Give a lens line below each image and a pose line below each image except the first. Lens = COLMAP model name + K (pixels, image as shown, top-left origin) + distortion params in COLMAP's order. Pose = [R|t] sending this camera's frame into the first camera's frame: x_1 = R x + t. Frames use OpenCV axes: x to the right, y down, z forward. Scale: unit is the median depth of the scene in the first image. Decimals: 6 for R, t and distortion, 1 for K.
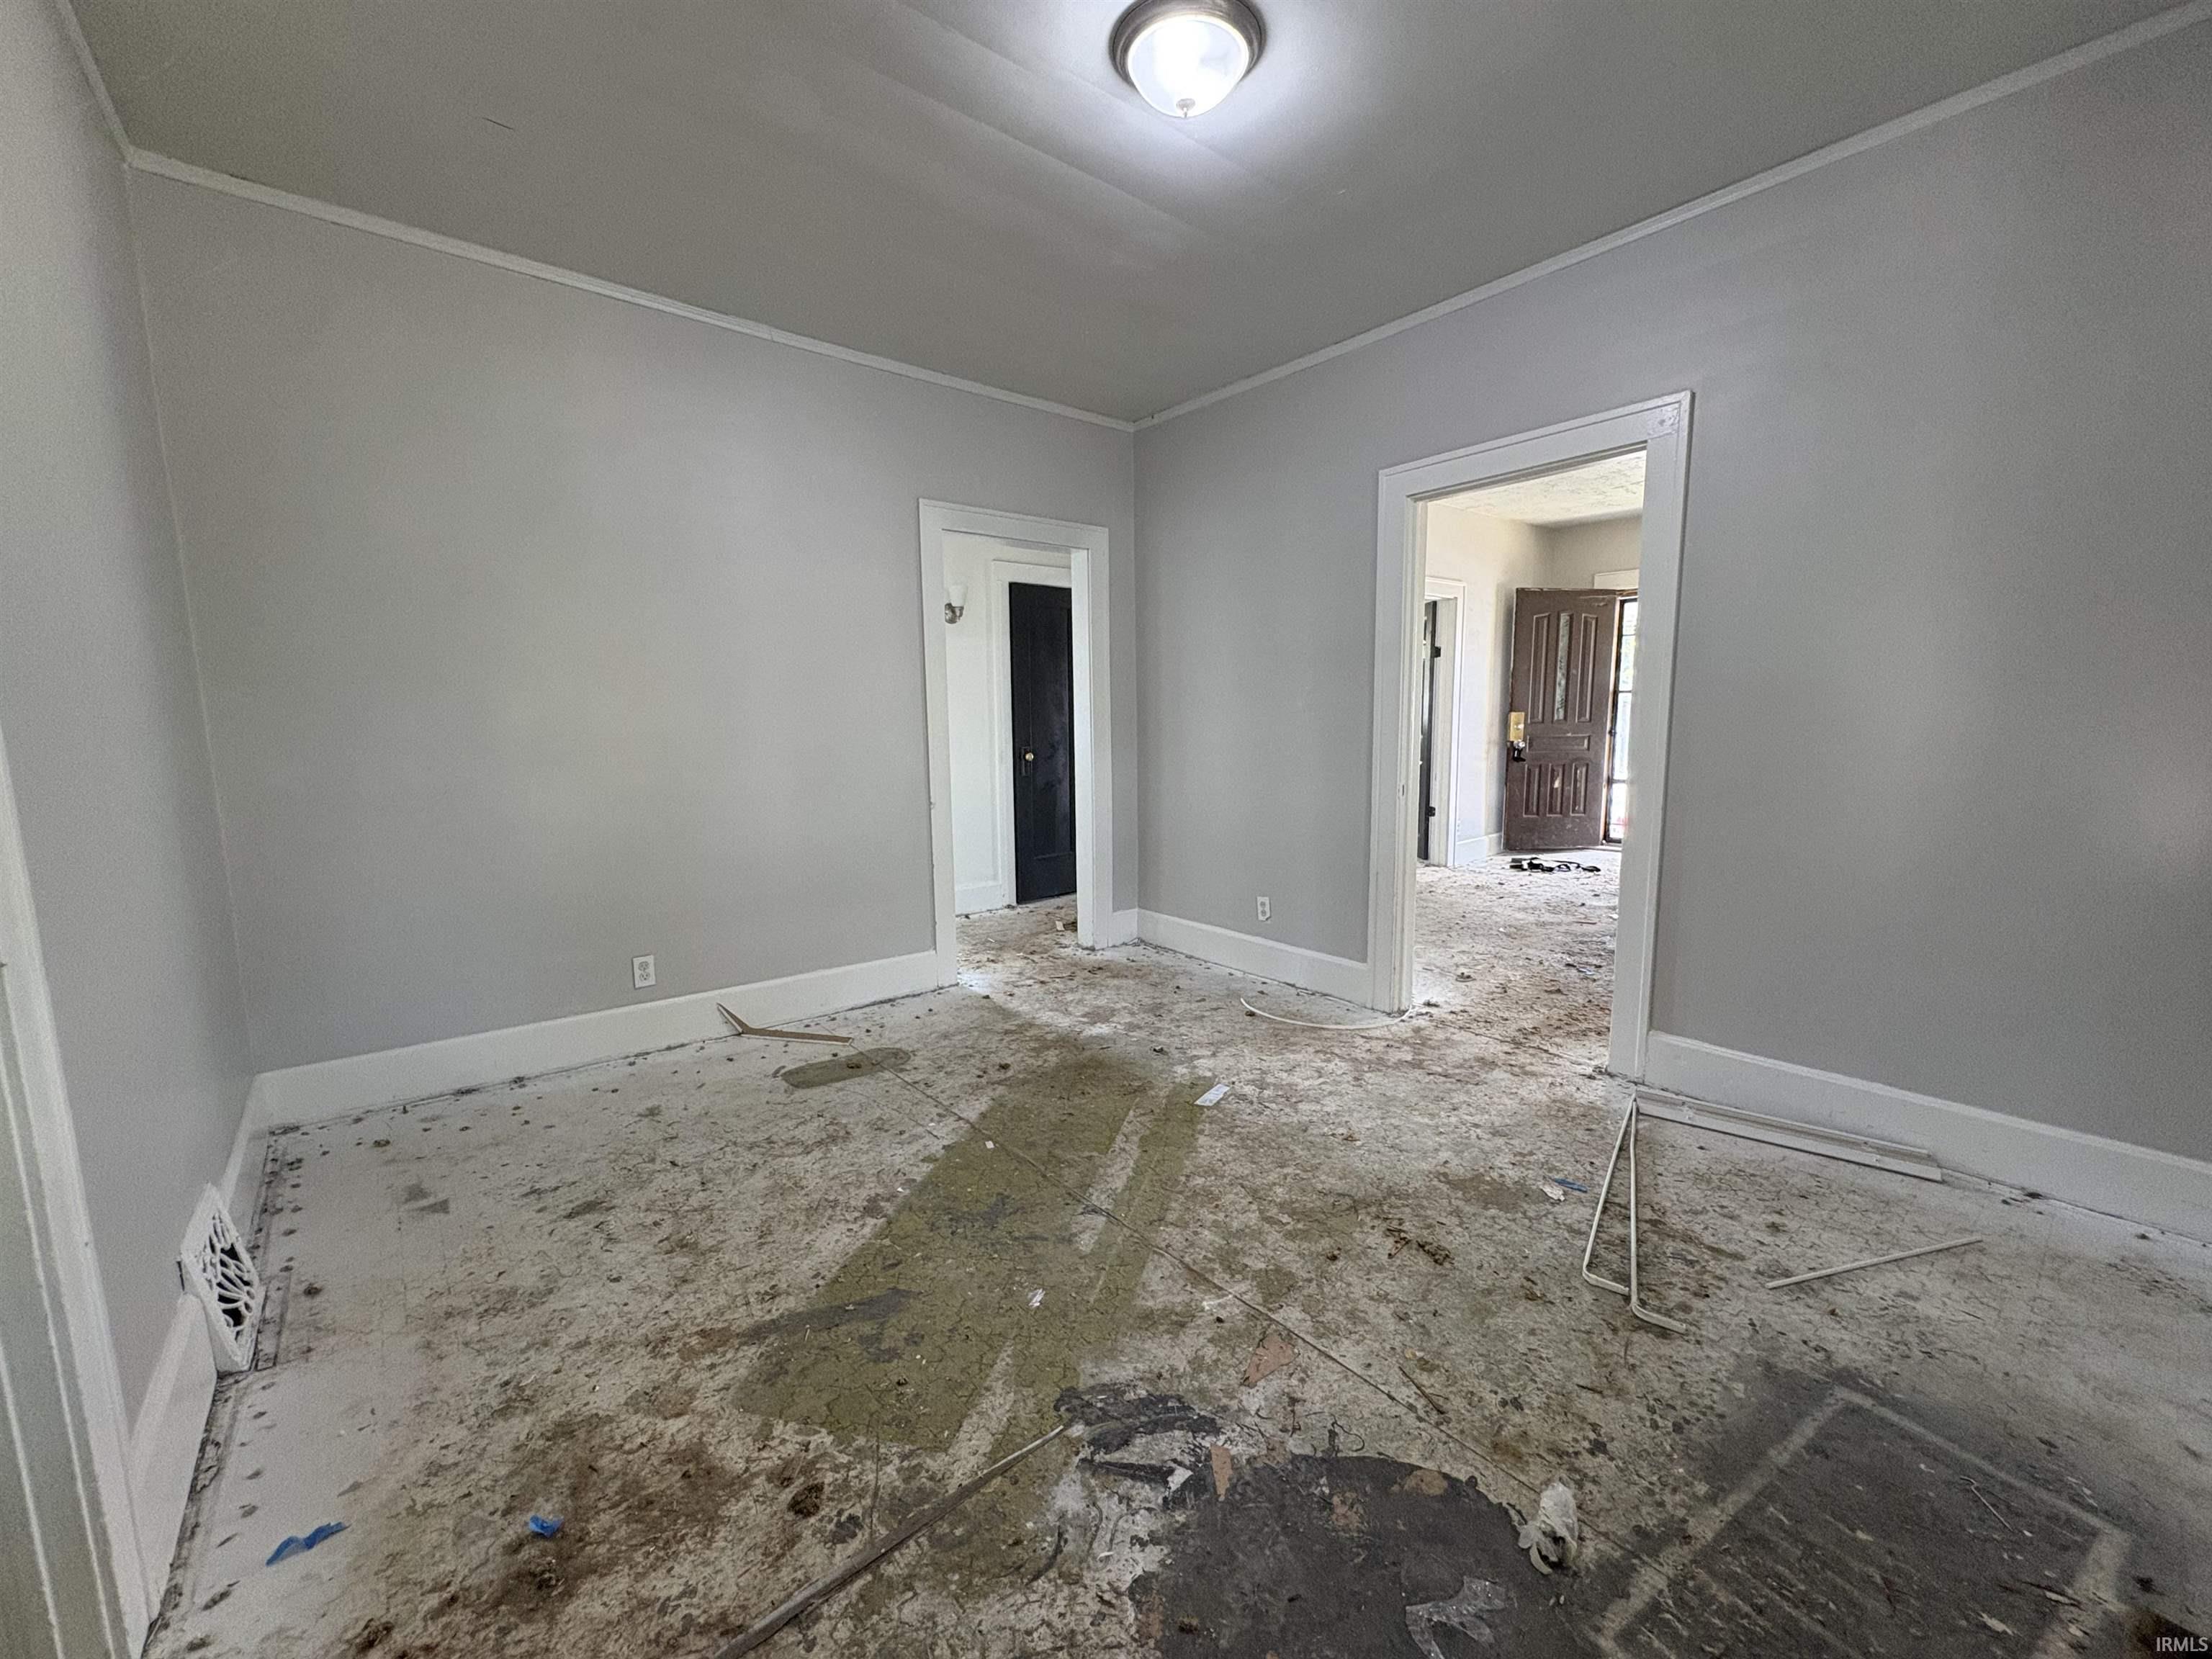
lens RADIAL K [[881.2, 0, 1106.6], [0, 881.2, 833.2], [0, 0, 1]] dist [-0.000002, 0.000411]
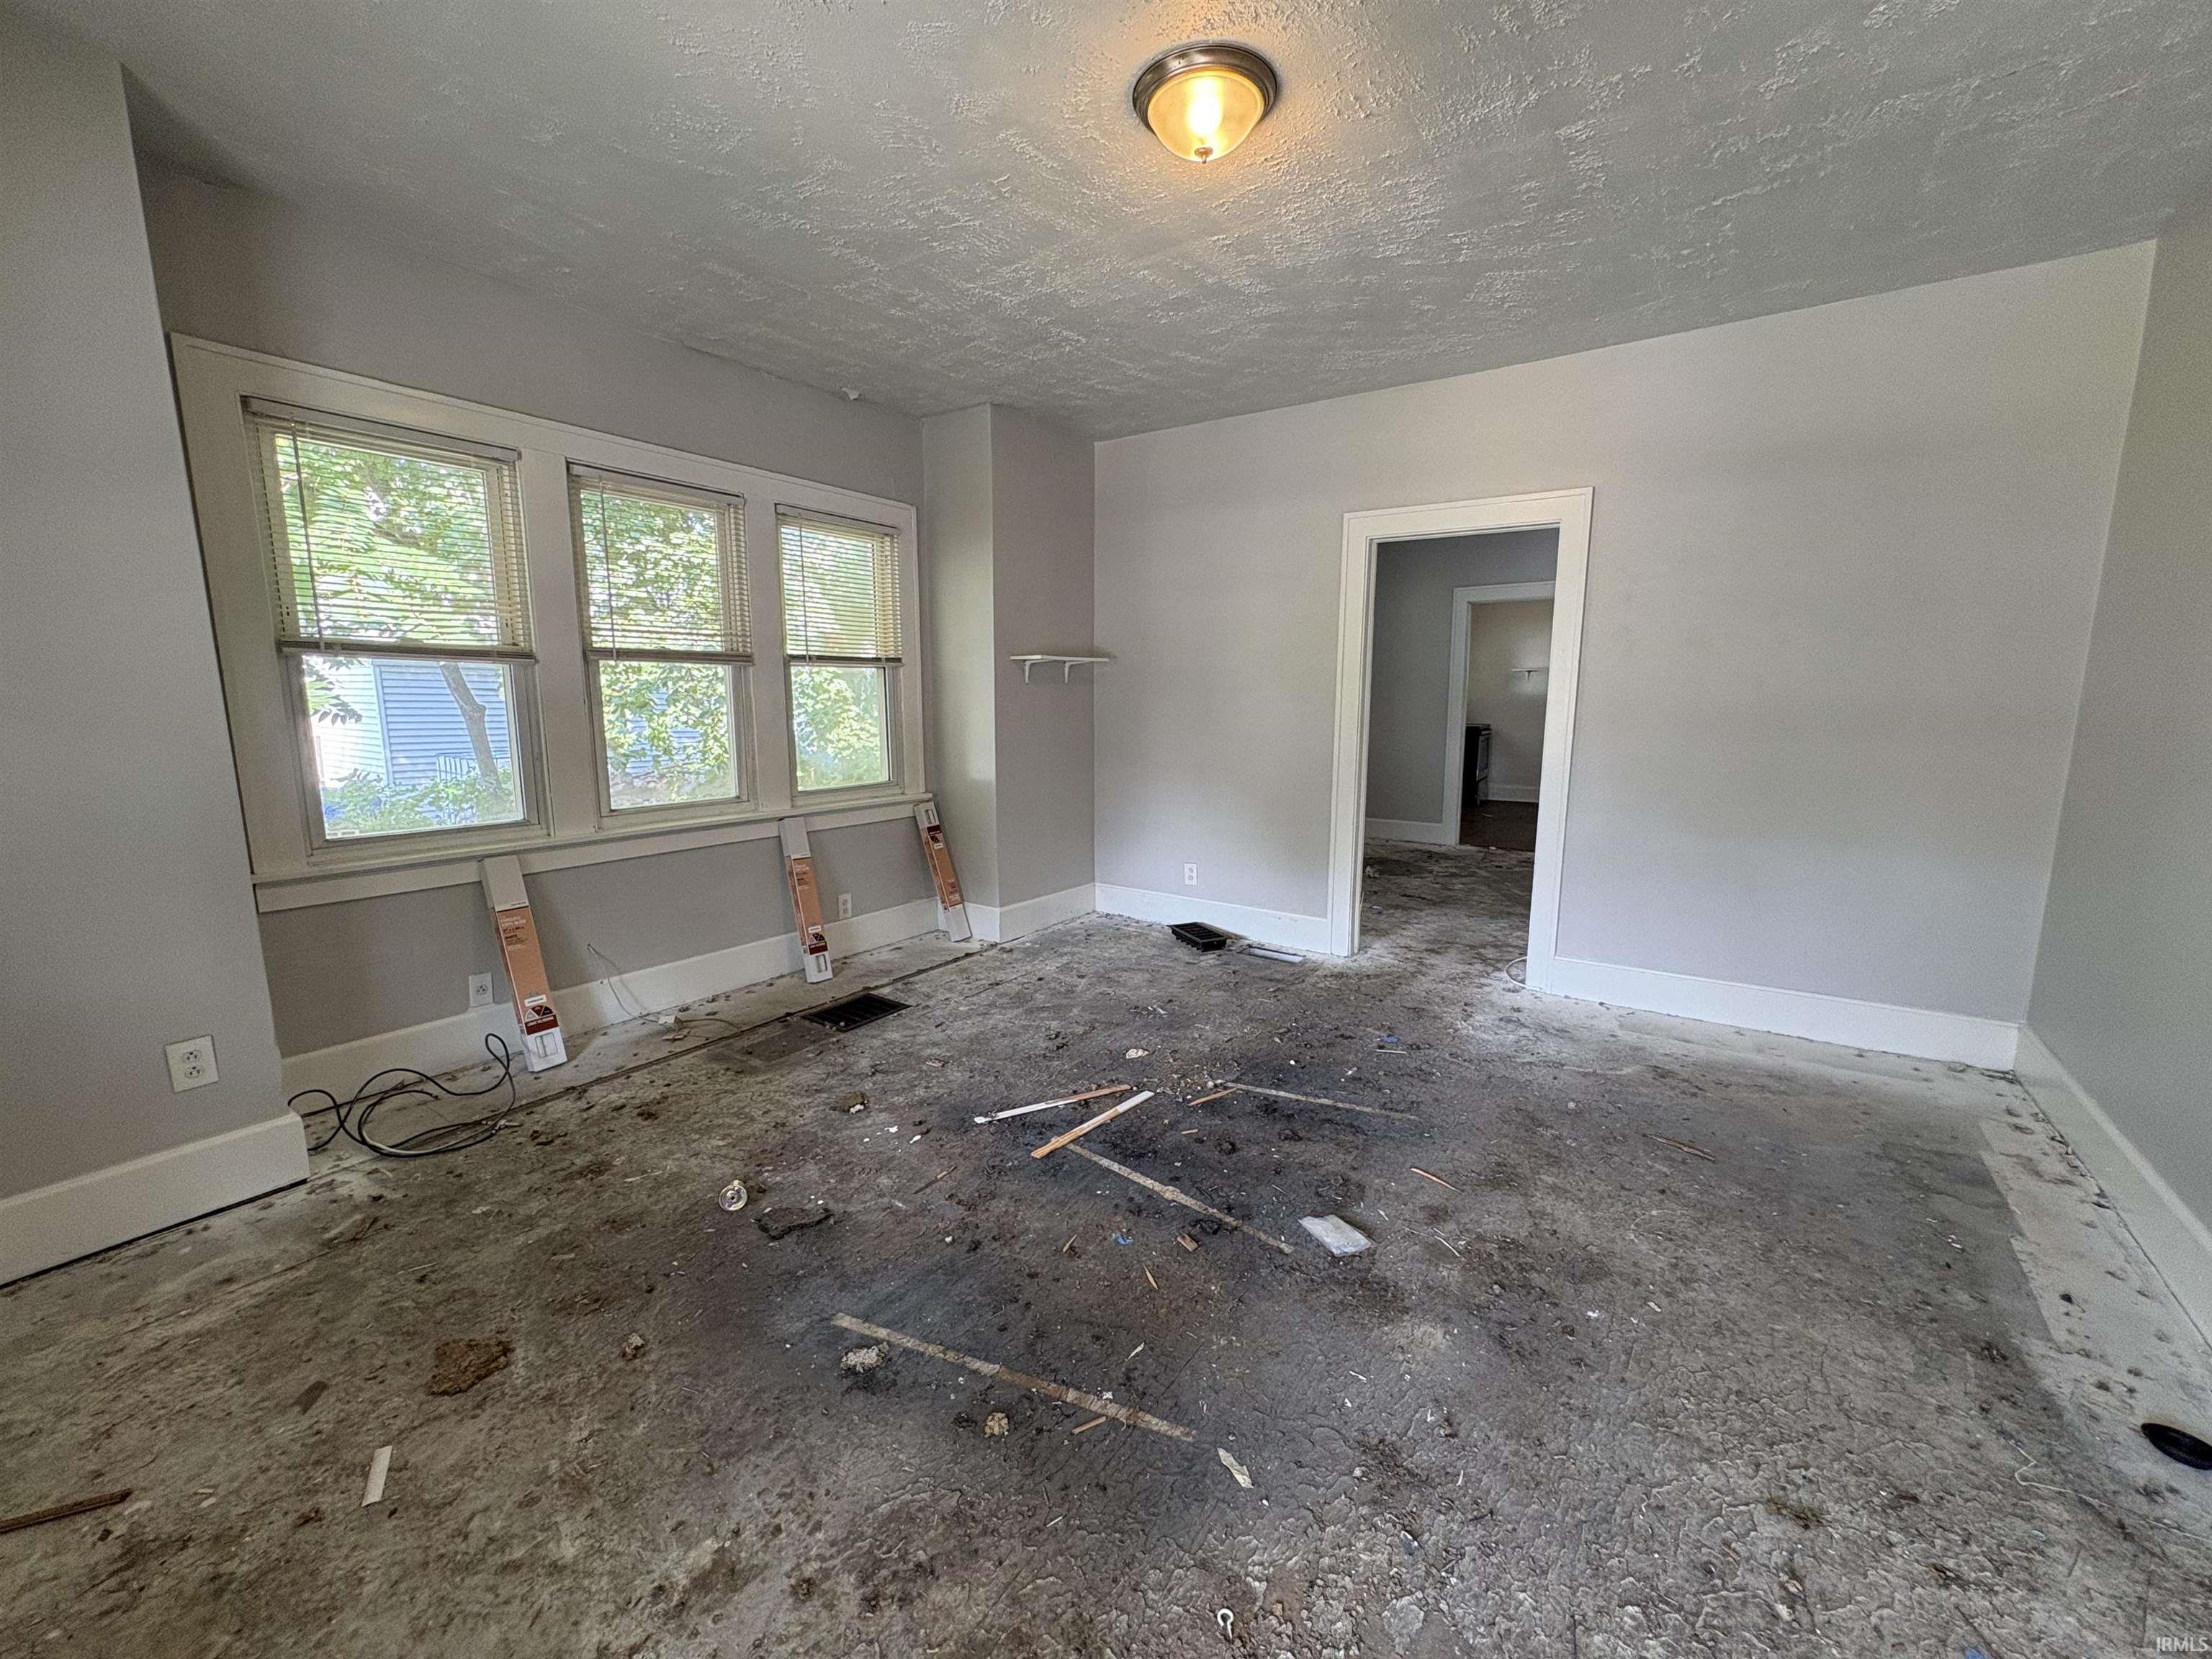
lens RADIAL K [[881.2, 0, 1105.0], [0, 881.2, 827.8], [0, 0, 1]] dist [-0.000002, 0.000411]
pose [[-0.965218, 0.047062, -0.257175, 1.998253], [-0.030117, 0.957103, 0.288179, -0.515667], [0.259705, 0.285901, -0.922396, 3.247058]]
